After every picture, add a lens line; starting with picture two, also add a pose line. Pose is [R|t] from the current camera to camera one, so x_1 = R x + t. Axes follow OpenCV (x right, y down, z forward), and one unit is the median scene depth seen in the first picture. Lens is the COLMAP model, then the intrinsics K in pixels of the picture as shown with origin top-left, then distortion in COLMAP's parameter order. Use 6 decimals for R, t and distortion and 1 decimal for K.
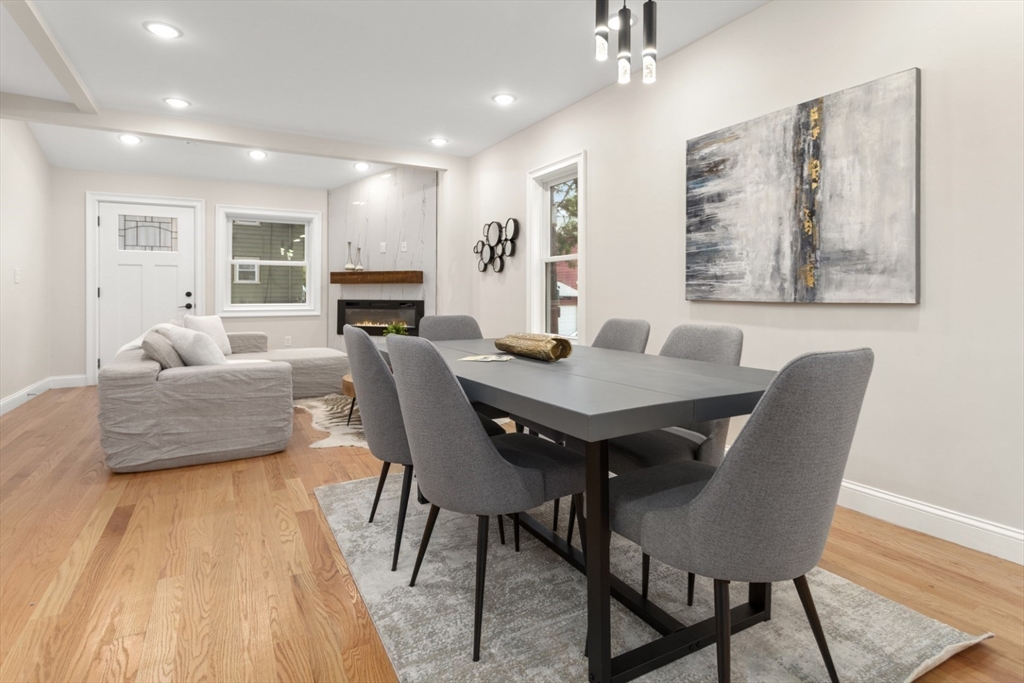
lens RADIAL K [[530.6, 0, 509.3], [0, 530.6, 297.9], [0, 0, 1]] dist [-0.000519, 0.000197]
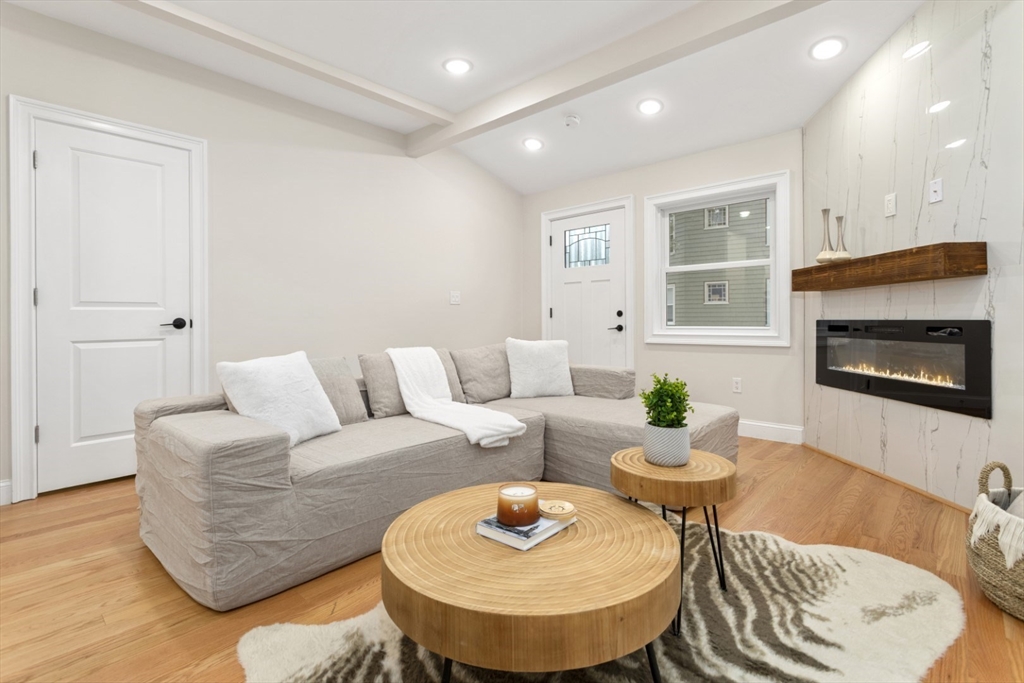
lens RADIAL K [[487.1, 0, 509.6], [0, 487.1, 317.9], [0, 0, 1]] dist [-0.001039, -0.000519]
pose [[0.318059, -0.008081, -0.948037, 0.106937], [-0.002271, 0.999954, -0.009286, 0.013266], [0.948068, 0.005106, 0.318026, 1.116867]]
